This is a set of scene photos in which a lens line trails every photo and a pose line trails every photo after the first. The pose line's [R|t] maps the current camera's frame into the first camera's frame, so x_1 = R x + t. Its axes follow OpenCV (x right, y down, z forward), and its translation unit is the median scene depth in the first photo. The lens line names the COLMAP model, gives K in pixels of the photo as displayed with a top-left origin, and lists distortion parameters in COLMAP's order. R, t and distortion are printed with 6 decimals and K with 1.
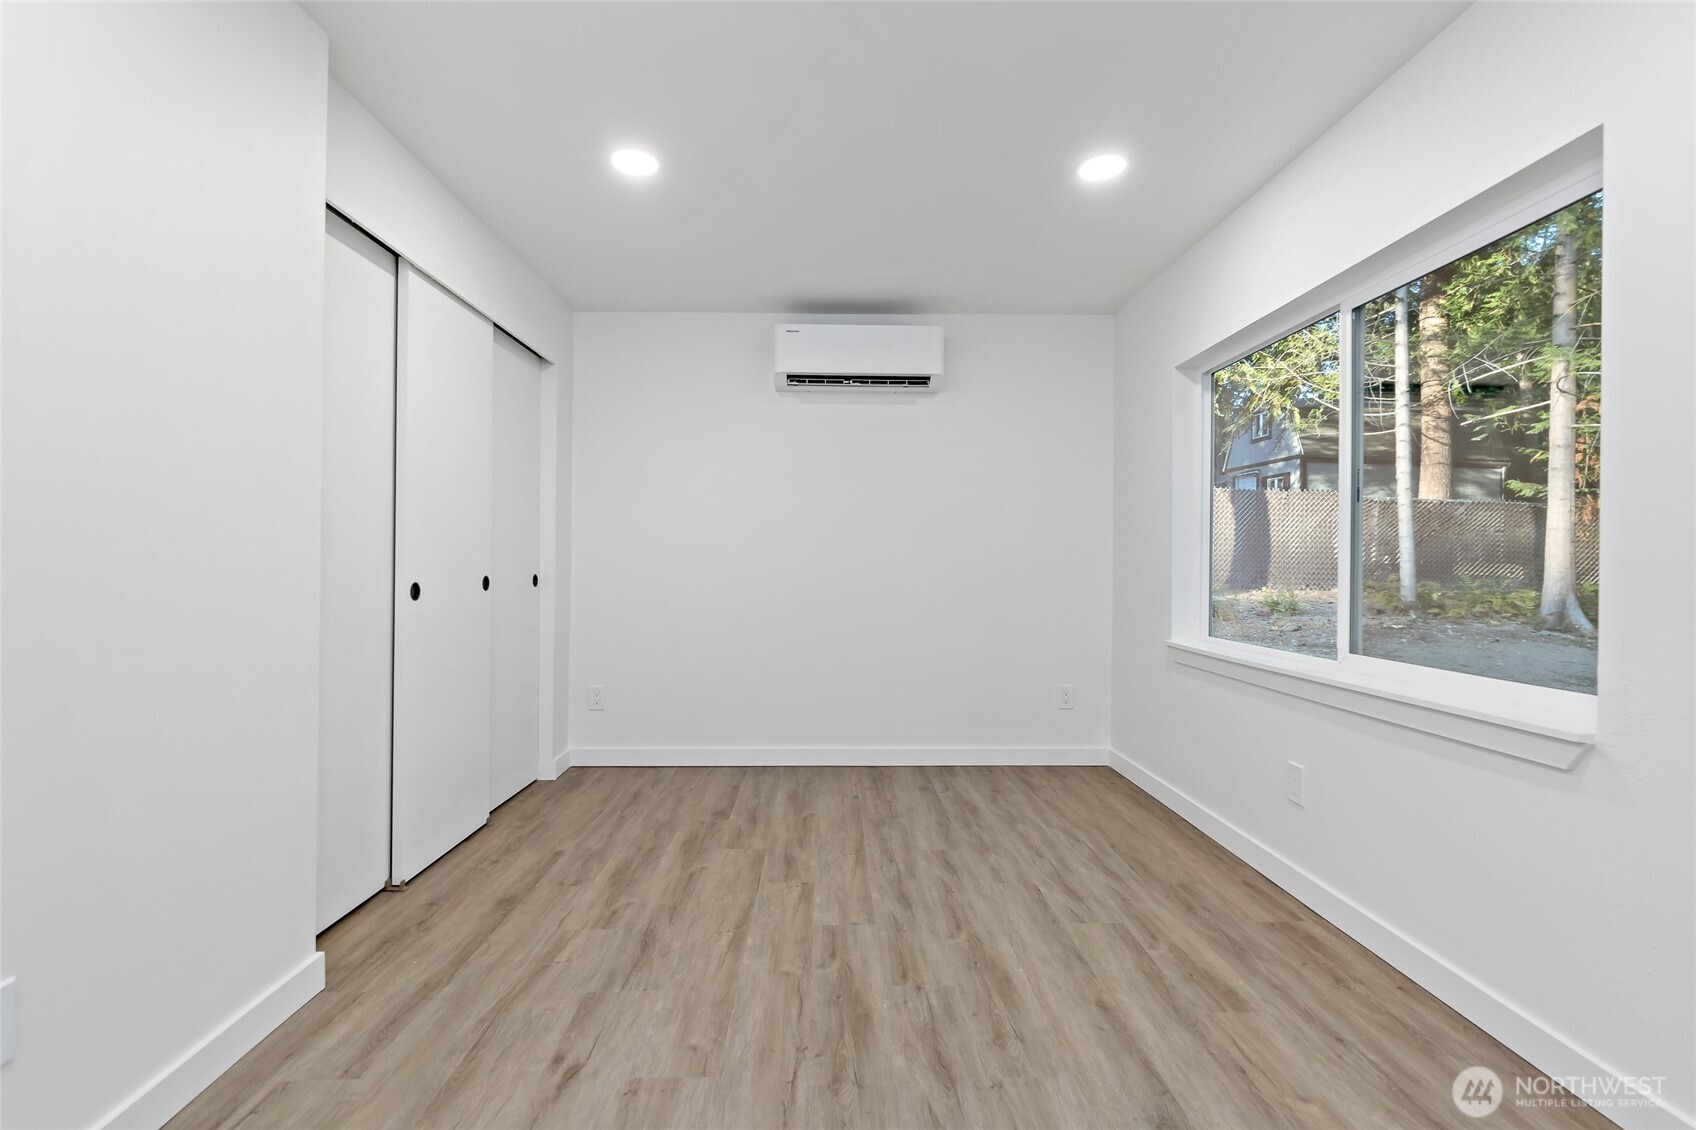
lens RADIAL K [[737.8, 0, 836.8], [0, 737.8, 568.1], [0, 0, 1]] dist [-0.002780, 0.001046]
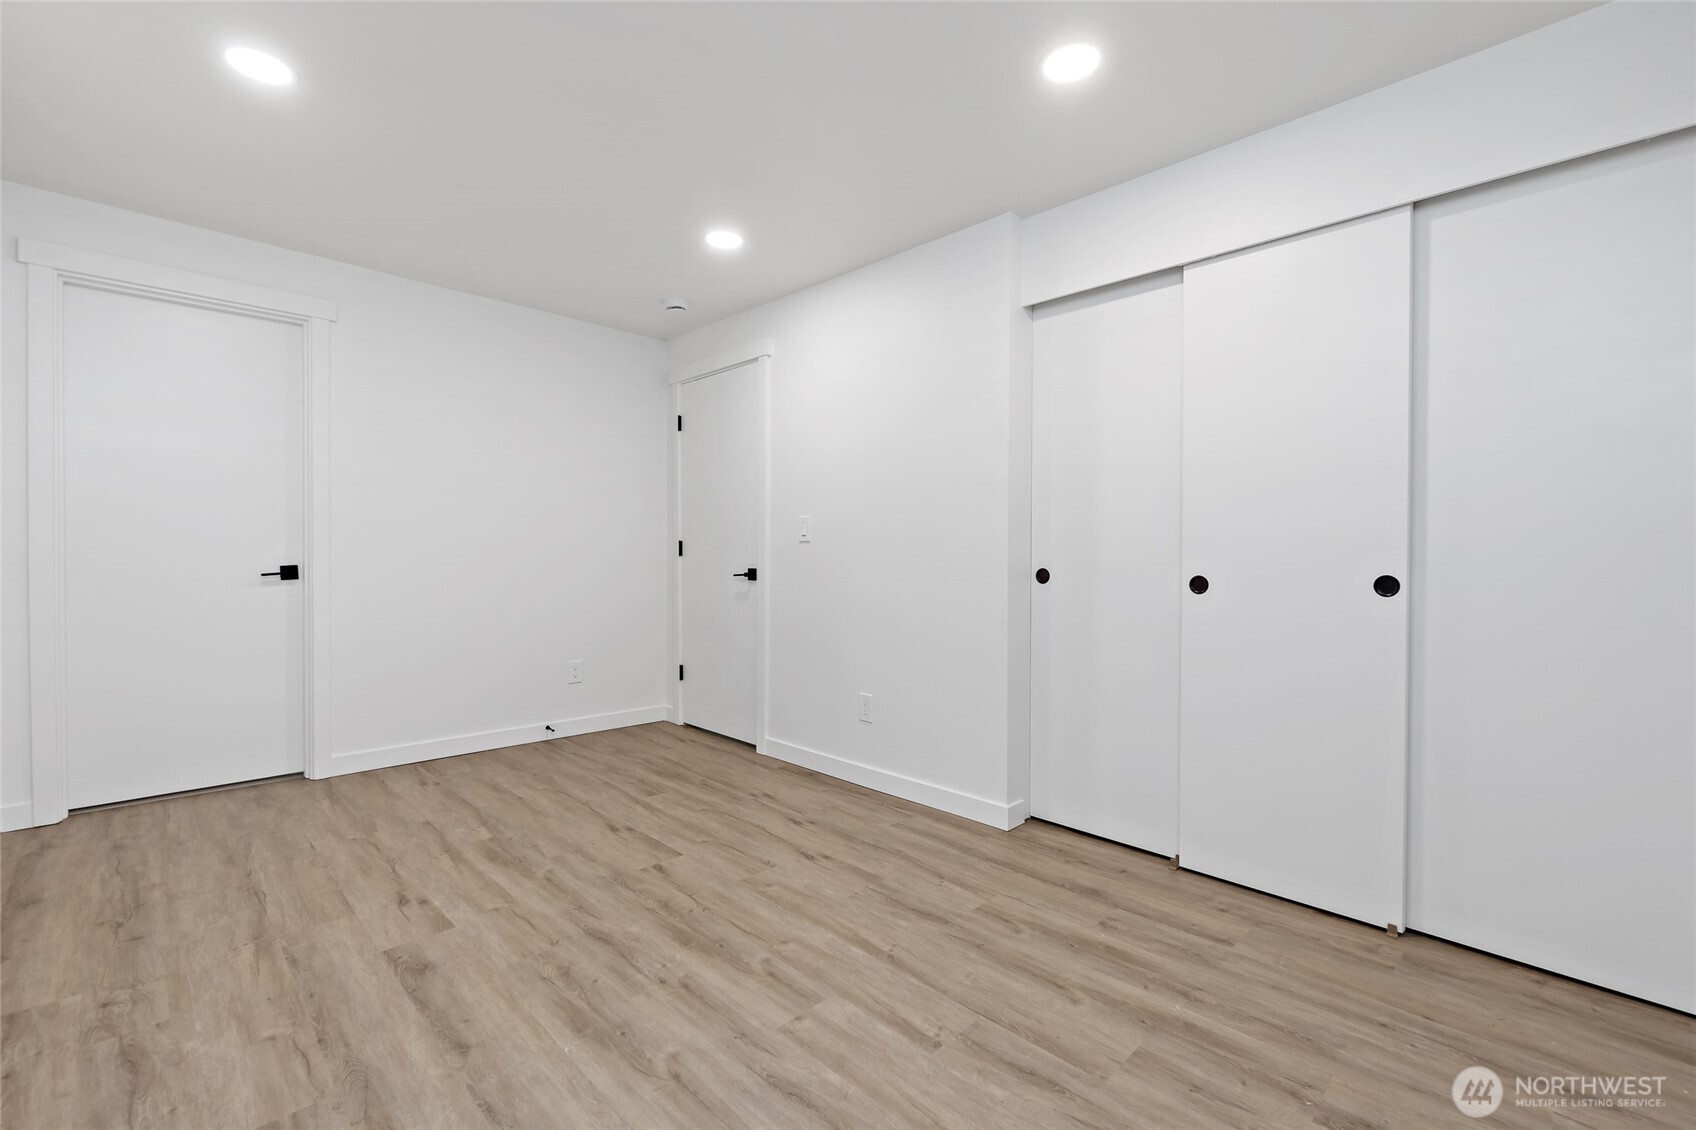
lens RADIAL K [[737.8, 0, 854.8], [0, 737.8, 579.9], [0, 0, 1]] dist [-0.002780, 0.001046]
pose [[-0.709528, 0.014791, -0.704522, 0.484635], [-0.015125, 0.999230, 0.036211, -0.005185], [0.704515, 0.036348, -0.708758, 1.466249]]
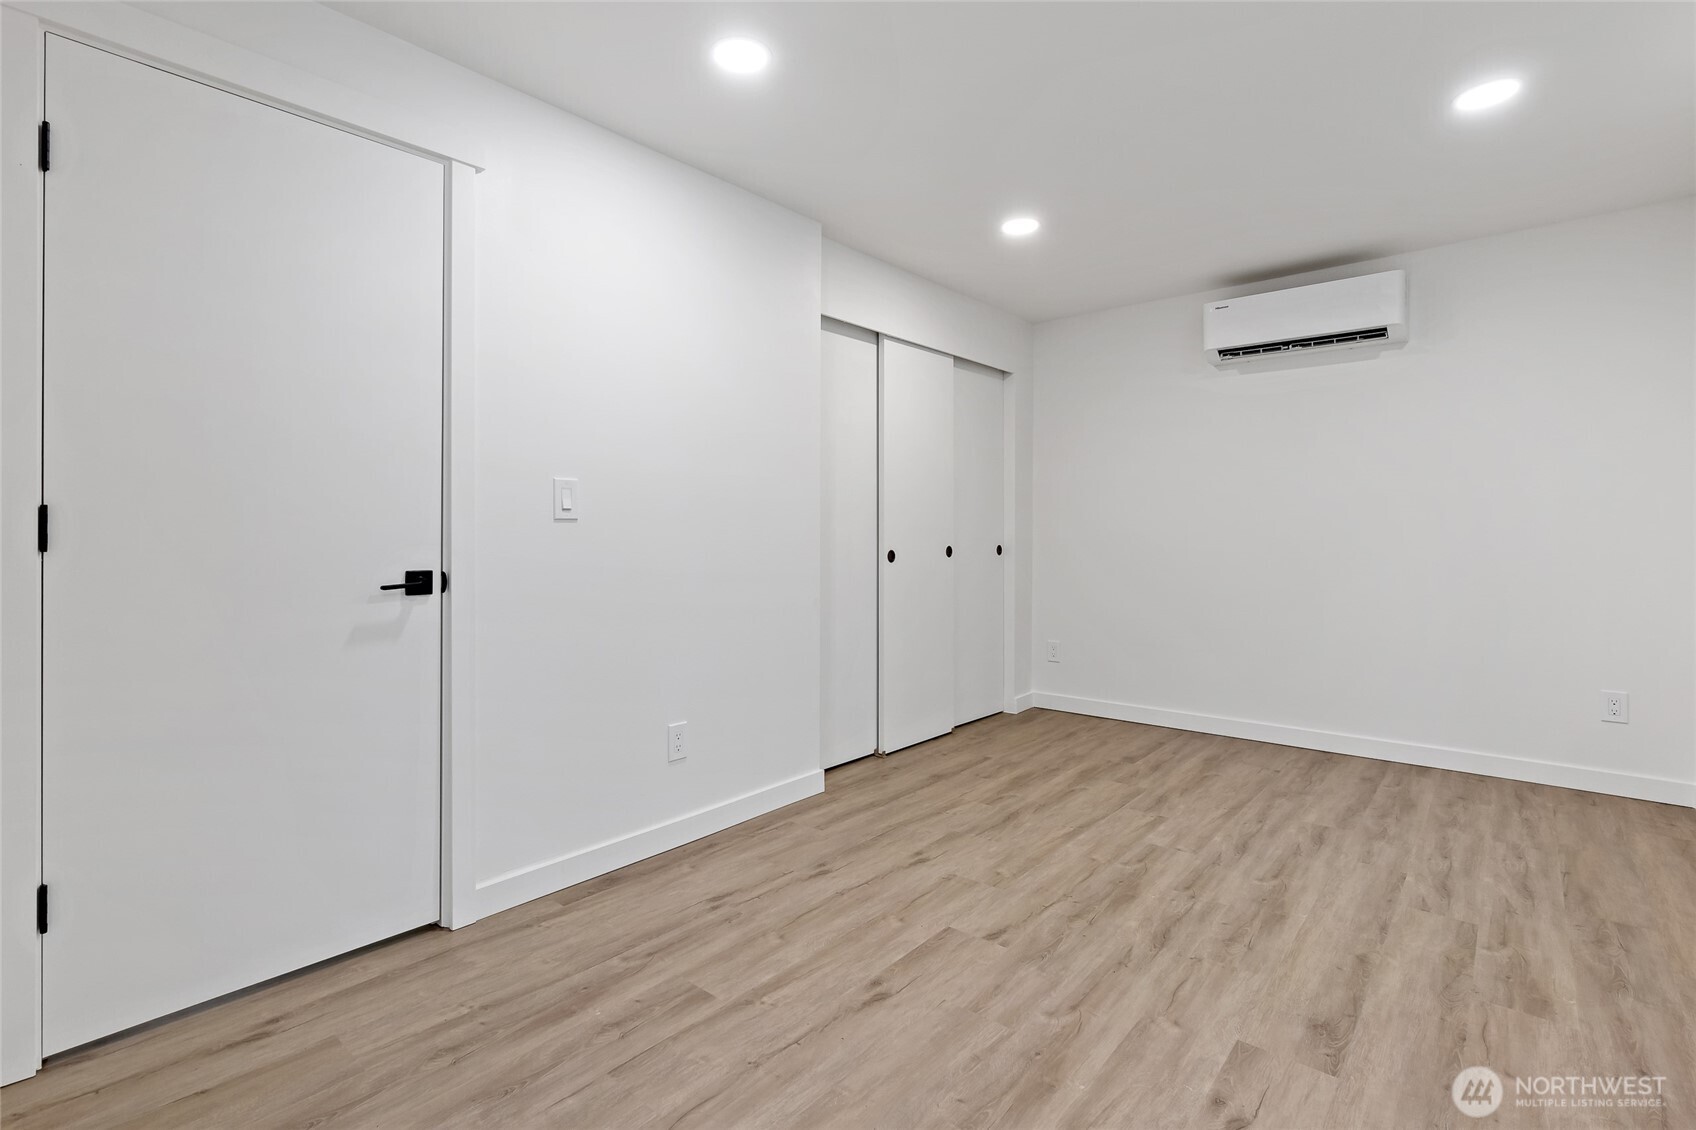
lens RADIAL K [[775.9, 0, 850.4], [0, 775.9, 547.9], [0, 0, 1]] dist [-0.017055, 0.006239]
pose [[0.752713, 0.006146, -0.658320, 0.399512], [0.000530, 0.999950, 0.009941, -0.000268], [0.658349, -0.007832, 0.752672, -0.222633]]
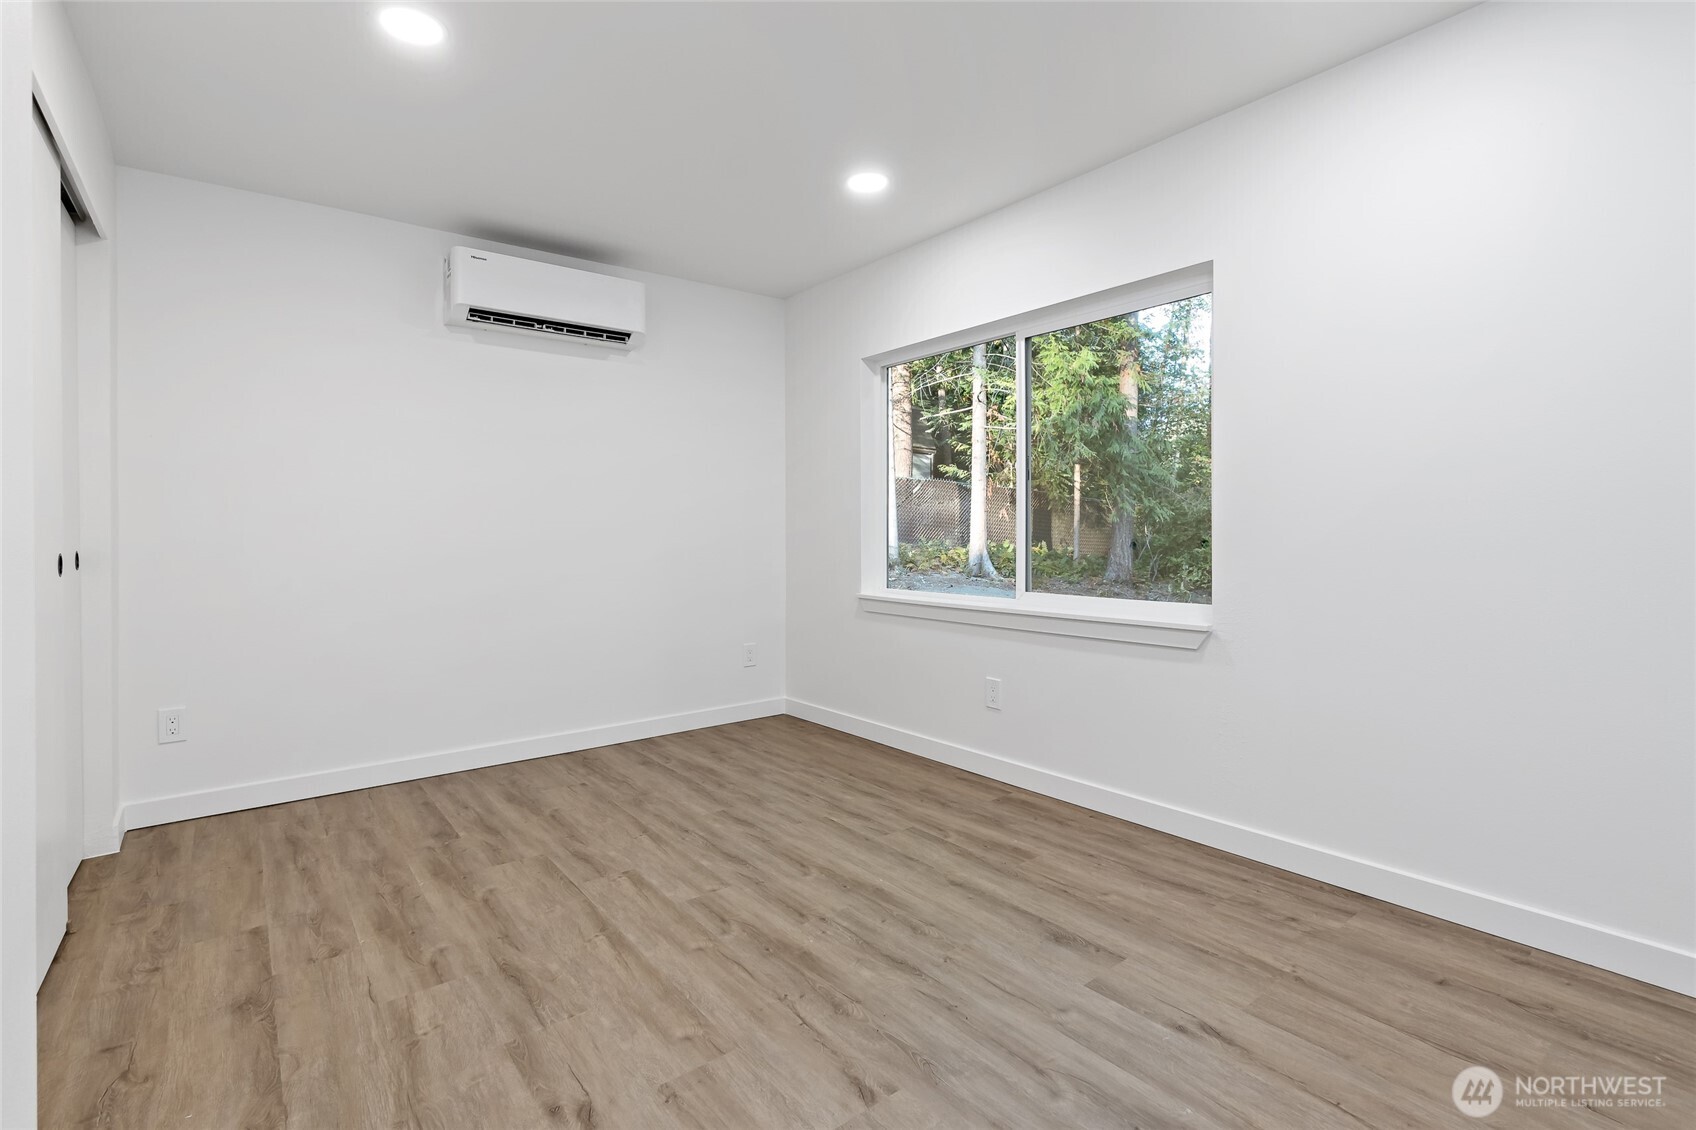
lens RADIAL K [[775.9, 0, 833.1], [0, 775.9, 537.4], [0, 0, 1]] dist [-0.017055, 0.006239]
pose [[0.802141, -0.013896, 0.596972, -0.430414], [0.013275, 0.999897, 0.005438, 0.003151], [-0.596986, 0.003563, 0.802243, 0.062461]]
